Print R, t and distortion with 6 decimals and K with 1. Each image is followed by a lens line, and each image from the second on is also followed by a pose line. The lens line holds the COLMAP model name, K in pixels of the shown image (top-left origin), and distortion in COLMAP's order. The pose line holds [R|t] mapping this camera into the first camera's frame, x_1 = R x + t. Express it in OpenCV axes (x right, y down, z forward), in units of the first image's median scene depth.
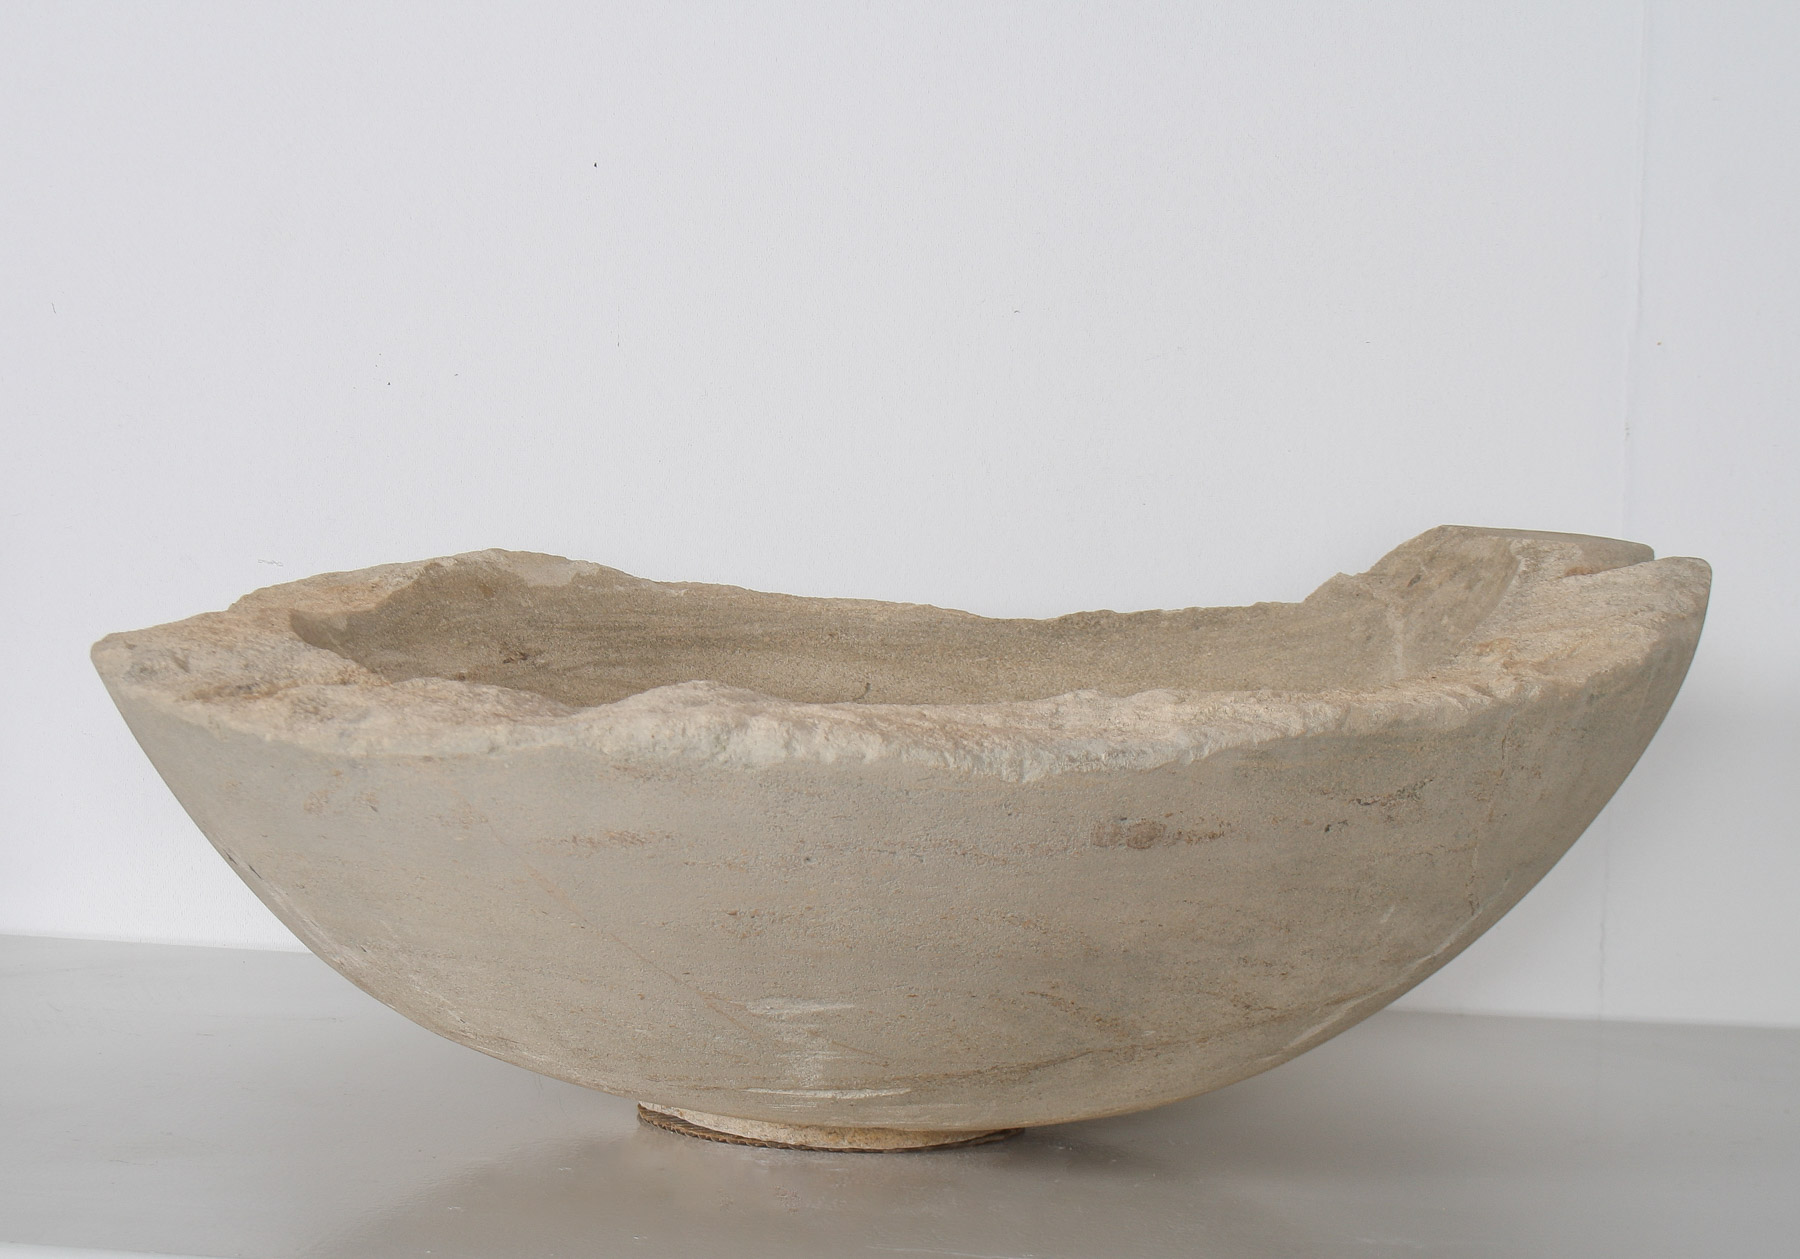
lens RADIAL K [[4233.5, 0, 766.4], [0, 4233.5, 633.0], [0, 0, 1]] dist [-0.012365, 0.469812]
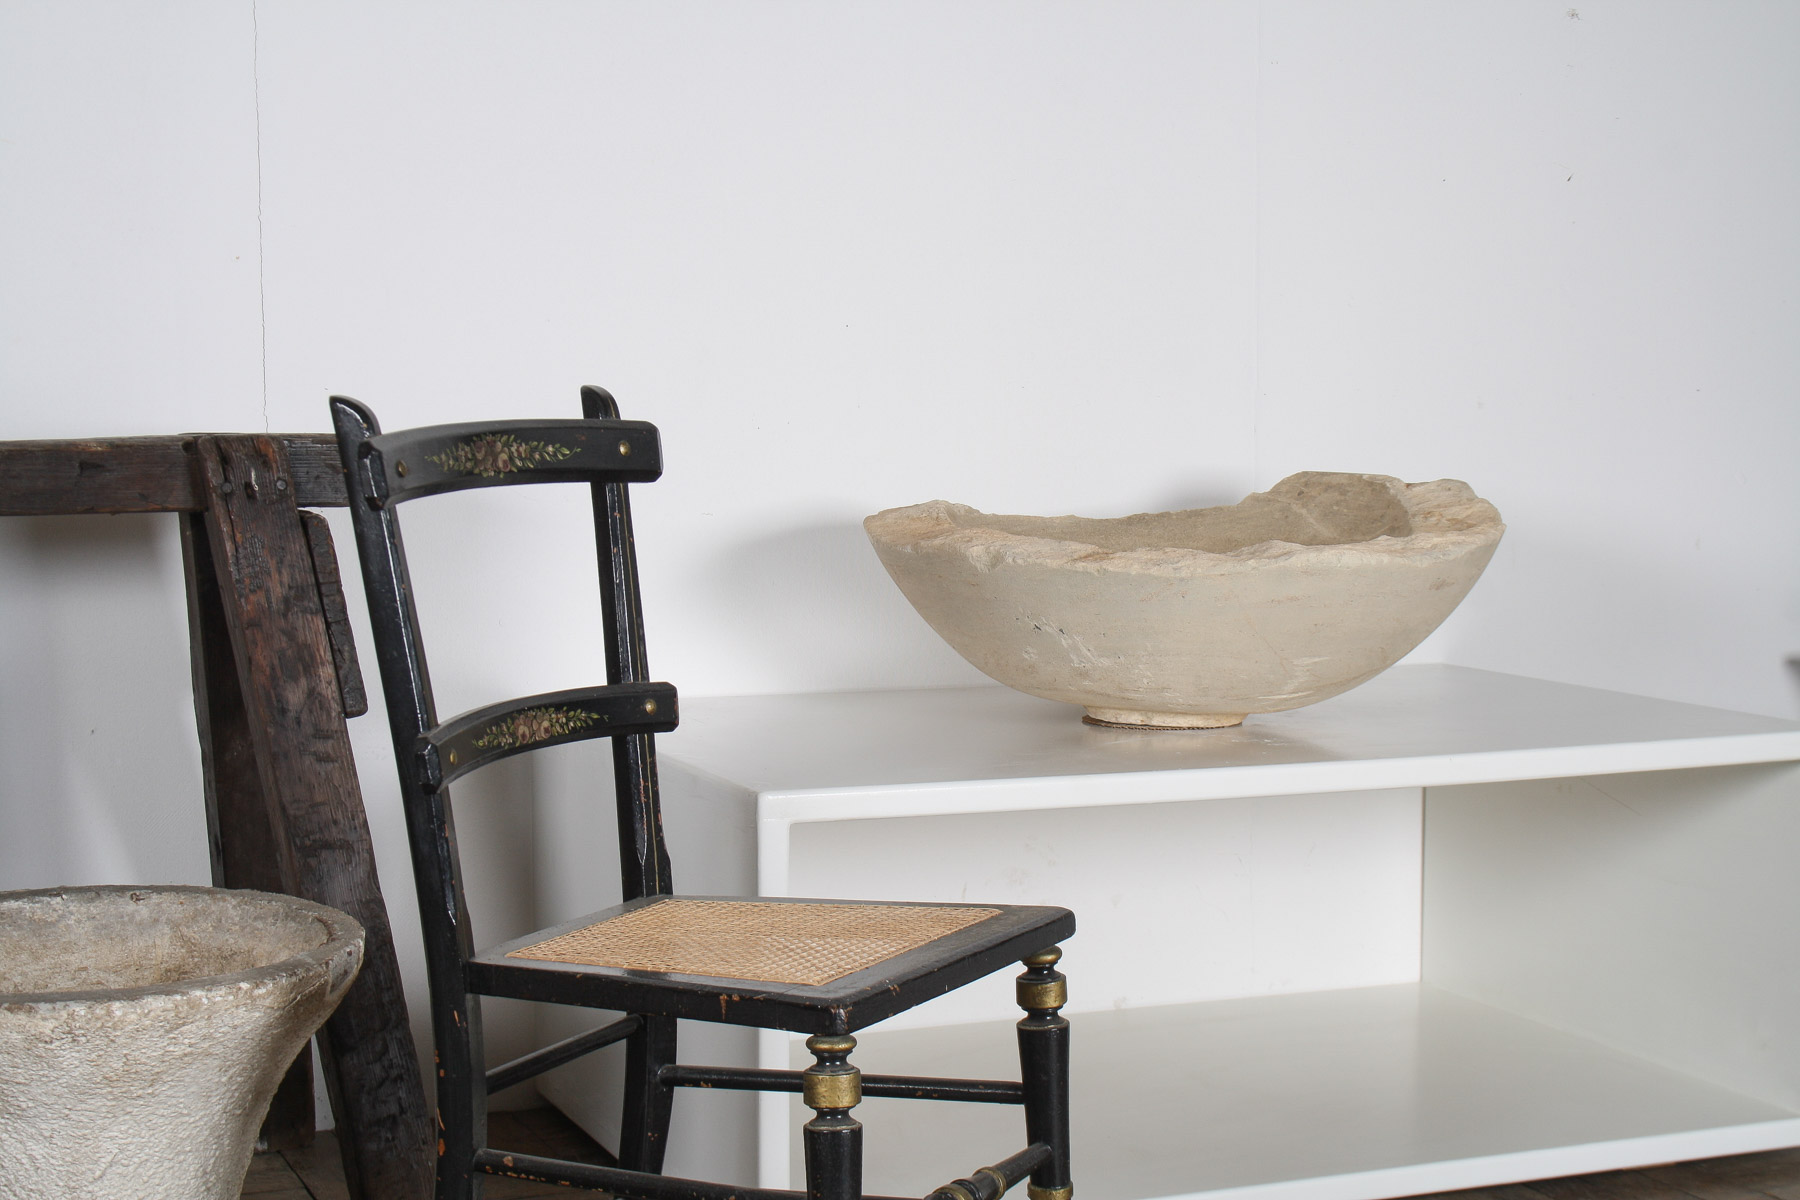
lens RADIAL K [[2880.2, 0, 966.2], [0, 2880.2, 636.2], [0, 0, 1]] dist [0.034564, 0.085747]
pose [[0.830792, -0.075068, 0.551498, -0.963343], [0.056322, 0.997115, 0.050880, -0.025943], [-0.553726, -0.011209, 0.832623, -0.324448]]
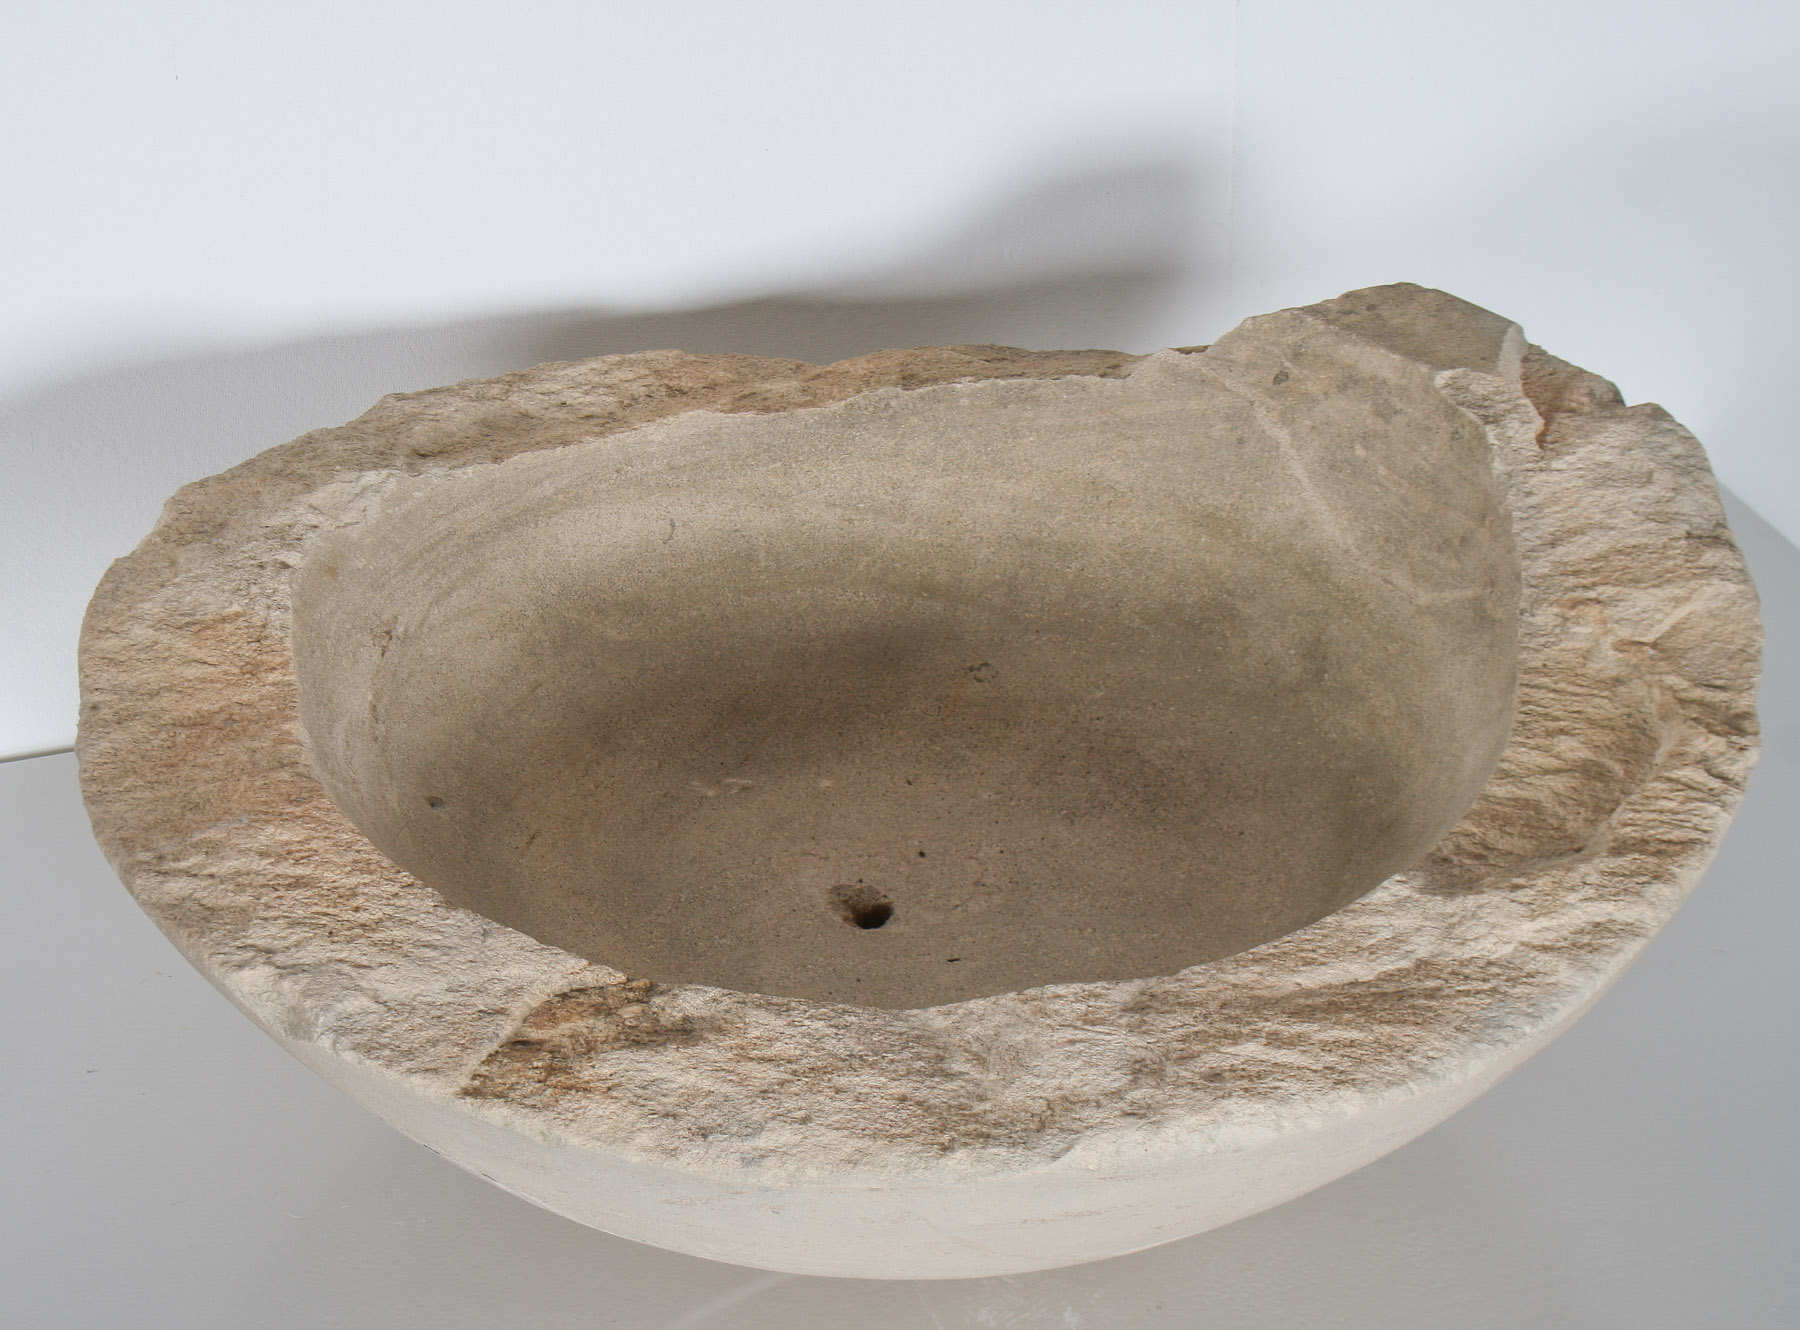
lens RADIAL K [[4183.1, 0, 798.2], [0, 4183.1, 802.3], [0, 0, 1]] dist [0.046616, -0.081574]
pose [[0.880555, -0.281186, 0.381520, -0.341453], [0.075074, 0.877579, 0.473517, -0.391505], [-0.467961, -0.388315, 0.793866, 0.239999]]
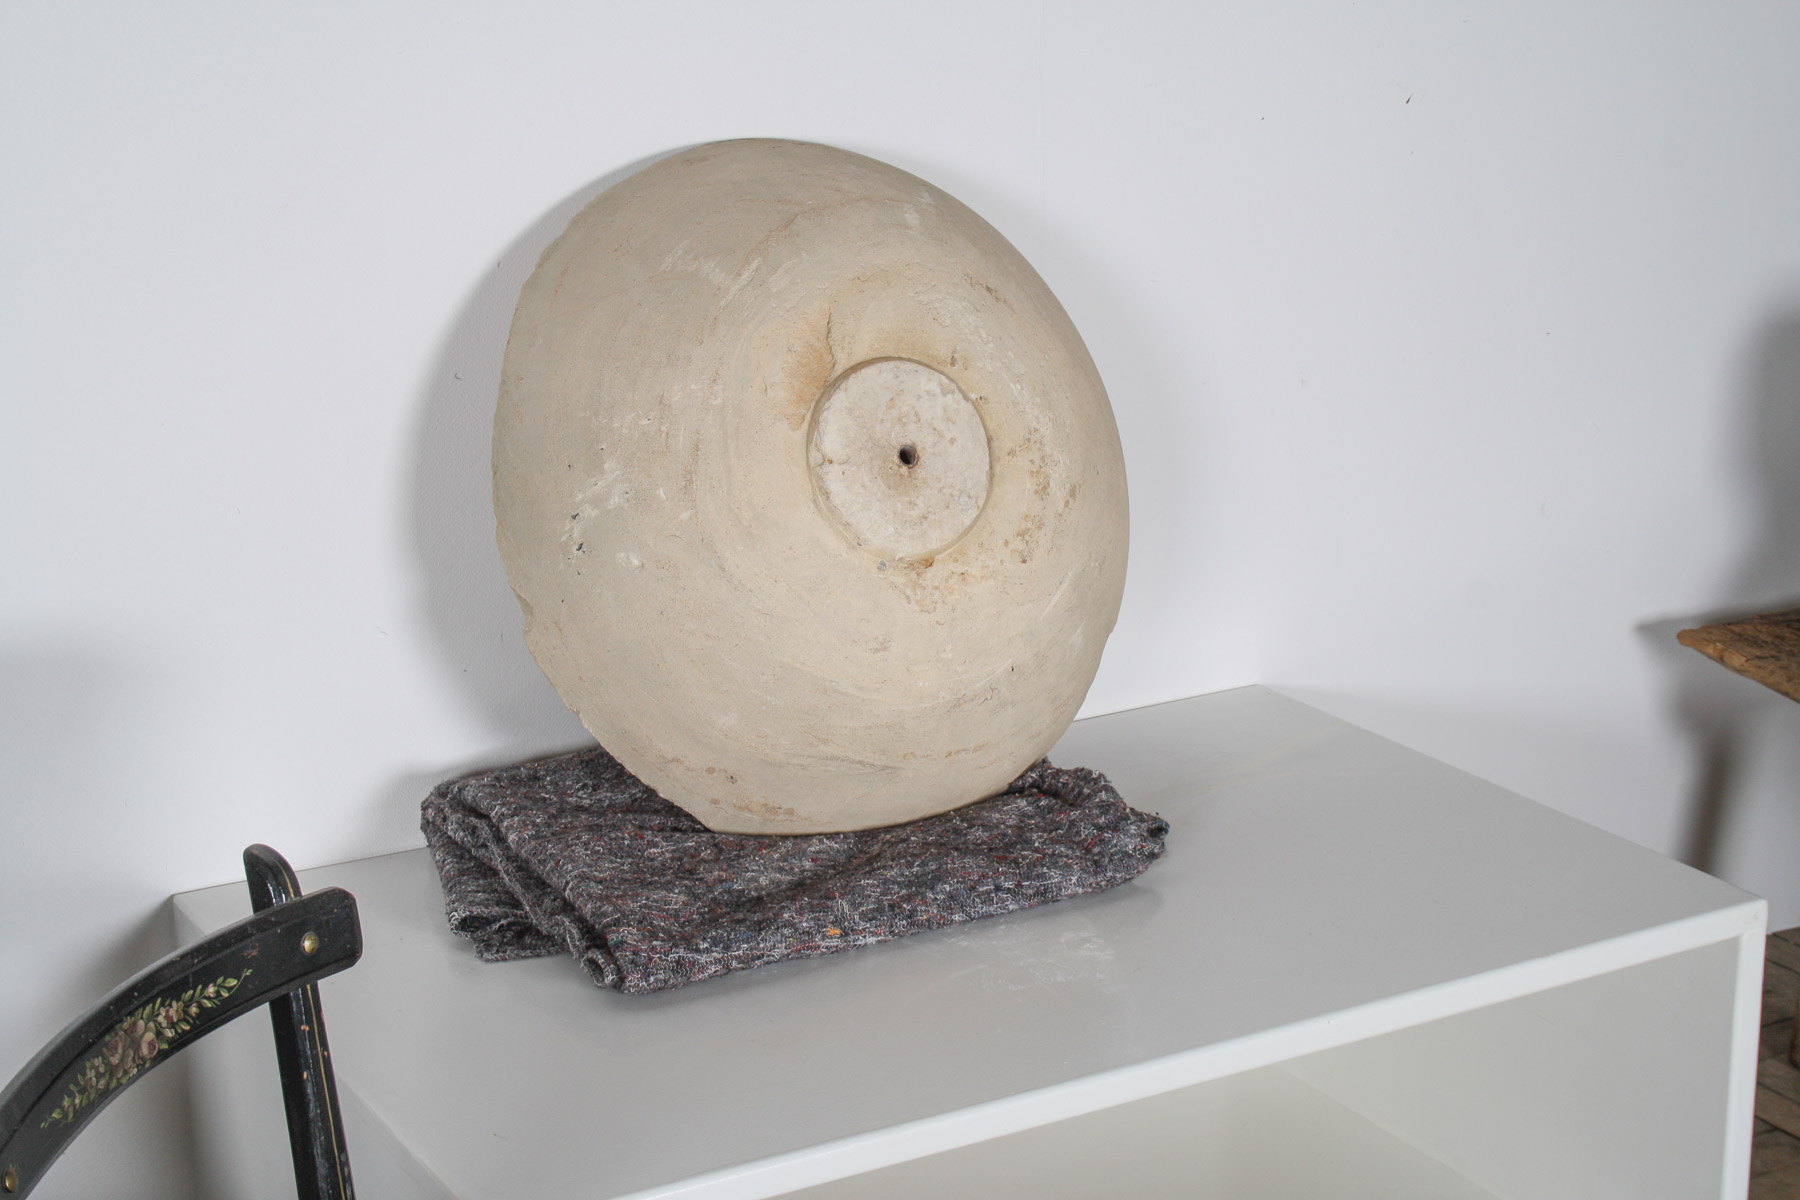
lens RADIAL K [[3000.2, 0, 934.5], [0, 3000.2, 606.4], [0, 0, 1]] dist [0.036191, 0.008531]
pose [[0.759924, -0.209406, 0.615358, -0.814727], [0.070643, 0.967685, 0.242064, -0.360047], [-0.646162, -0.140479, 0.750160, -0.047721]]
